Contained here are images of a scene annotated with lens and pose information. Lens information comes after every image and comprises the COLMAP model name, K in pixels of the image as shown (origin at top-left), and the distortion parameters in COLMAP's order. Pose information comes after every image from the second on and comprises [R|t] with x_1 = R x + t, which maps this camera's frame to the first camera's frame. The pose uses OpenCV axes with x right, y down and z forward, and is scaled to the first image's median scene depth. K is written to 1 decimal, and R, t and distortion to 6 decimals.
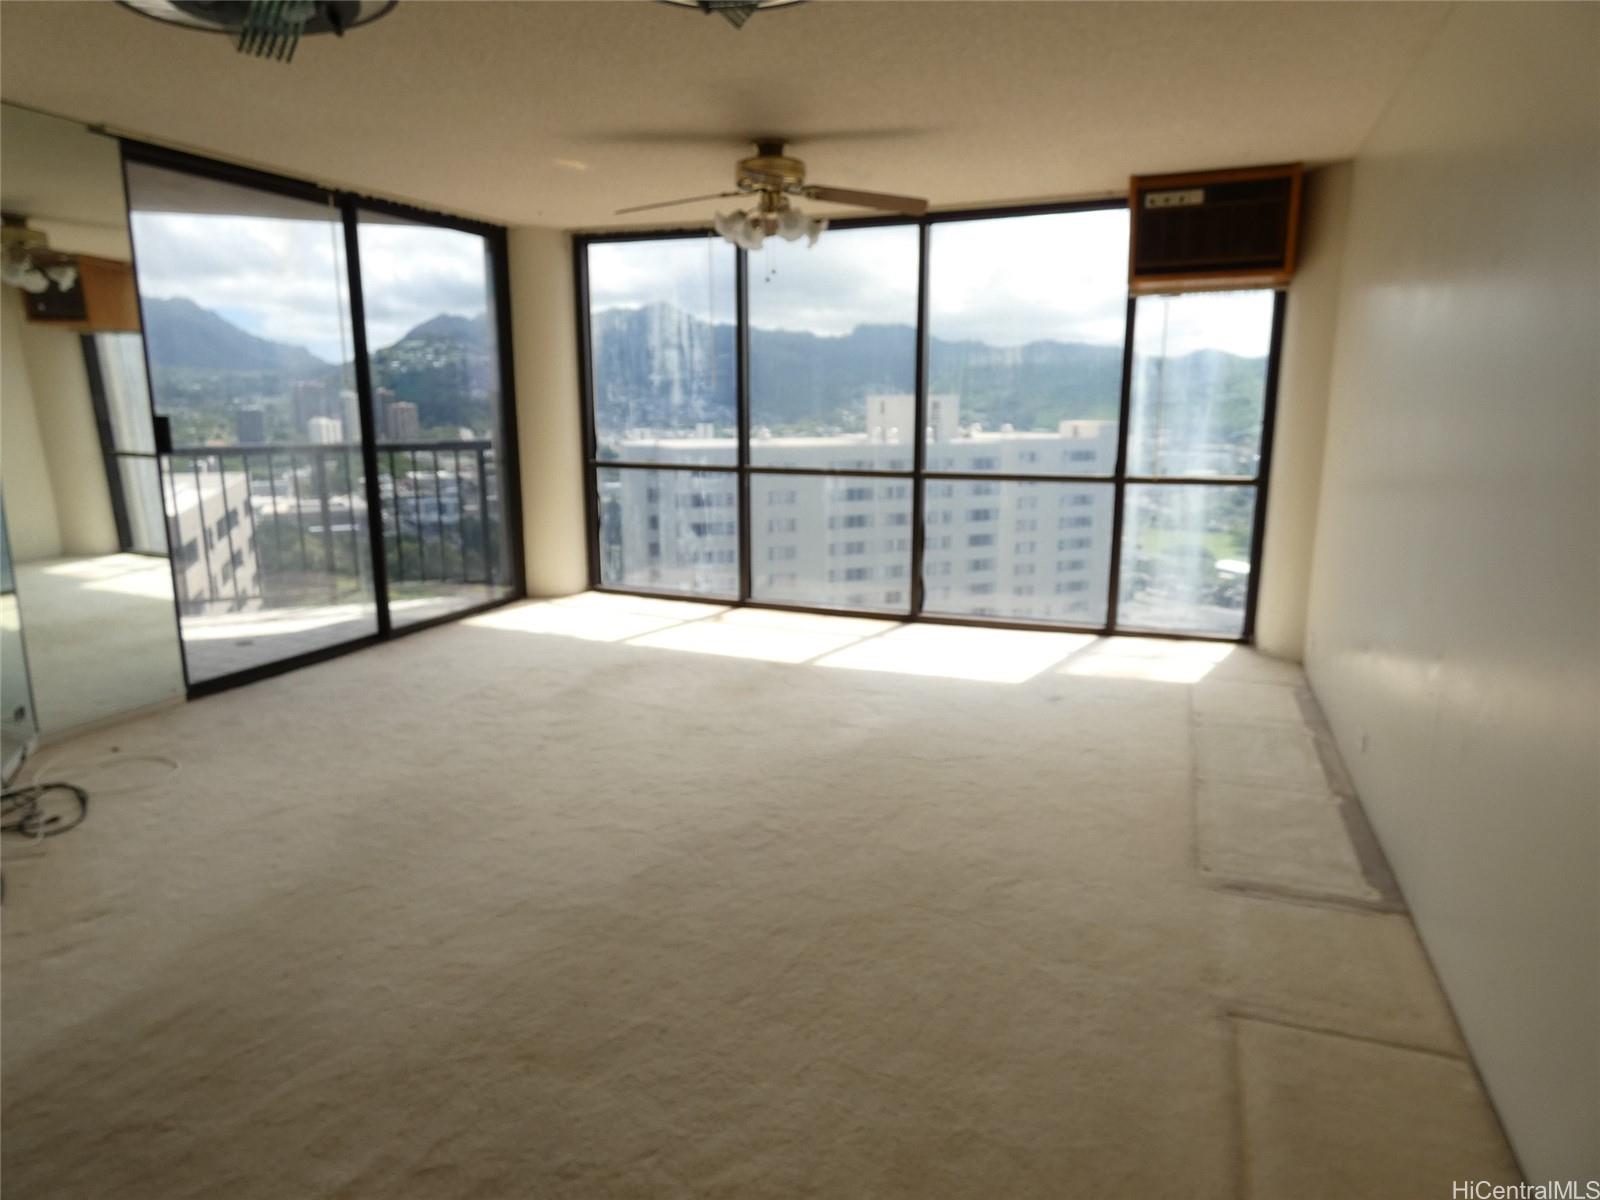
lens RADIAL K [[956.6, 0, 806.2], [0, 956.6, 594.6], [0, 0, 1]] dist [-0.003919, 0.000779]
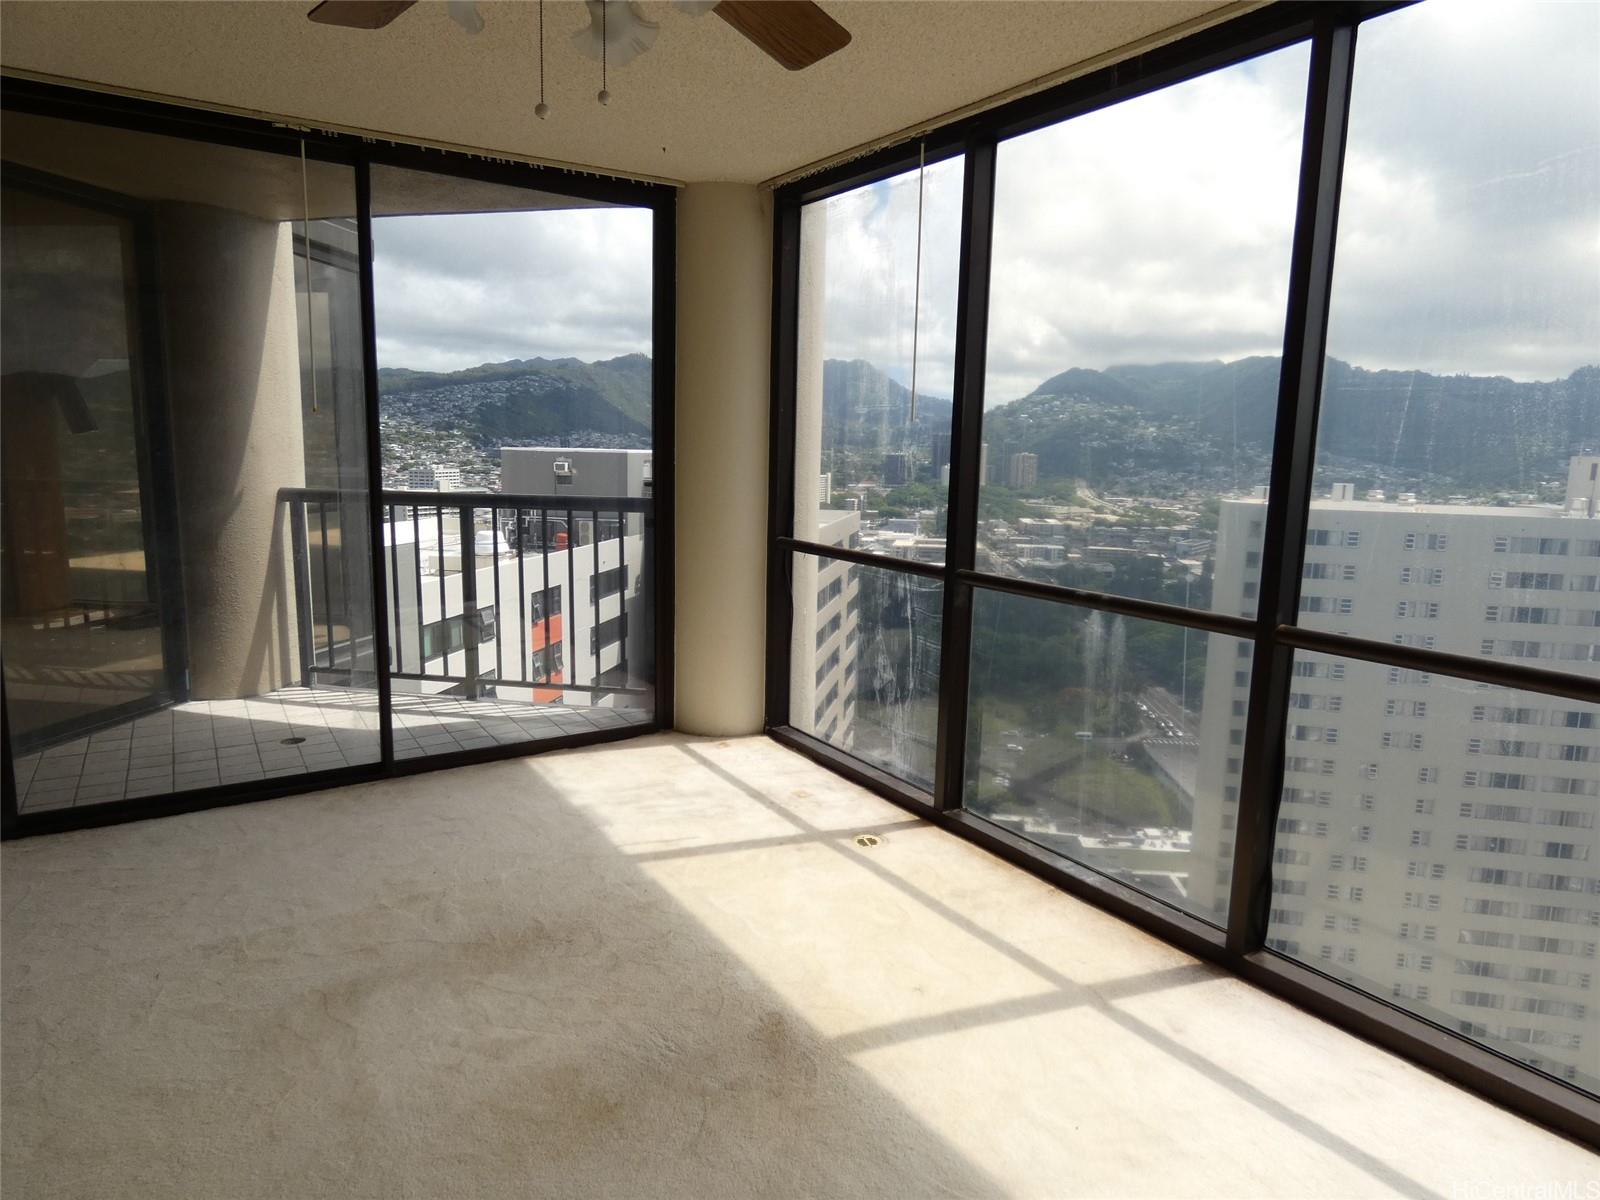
lens RADIAL K [[956.6, 0, 806.2], [0, 956.6, 594.6], [0, 0, 1]] dist [-0.003919, 0.000779]
pose [[0.816655, 0.106008, -0.567306, 0.204964], [-0.135265, 0.990763, -0.009582, -0.122449], [0.561050, 0.084562, 0.823451, 0.596238]]
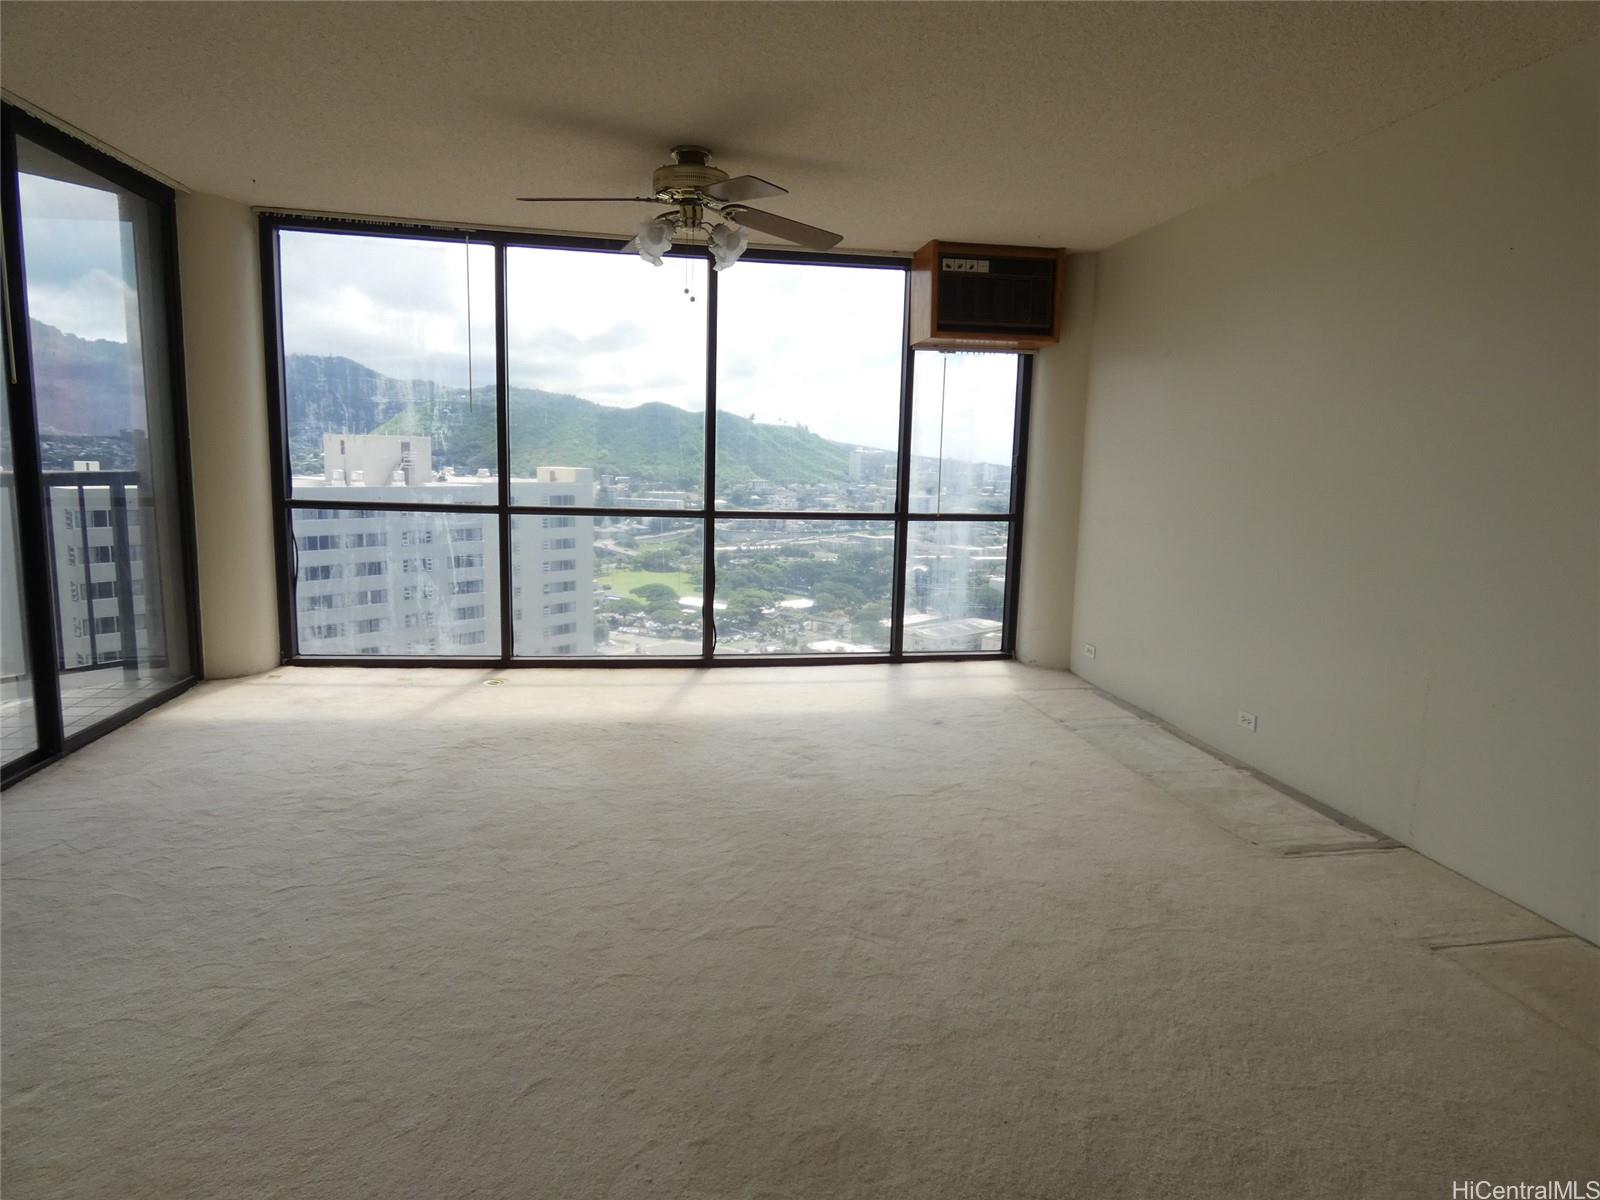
lens RADIAL K [[956.6, 0, 806.2], [0, 956.6, 594.6], [0, 0, 1]] dist [-0.003919, 0.000779]
pose [[0.857733, -0.049584, 0.511699, -0.329431], [0.073014, 0.996998, -0.025780, -0.012533], [-0.508885, 0.059474, 0.858778, 0.137838]]
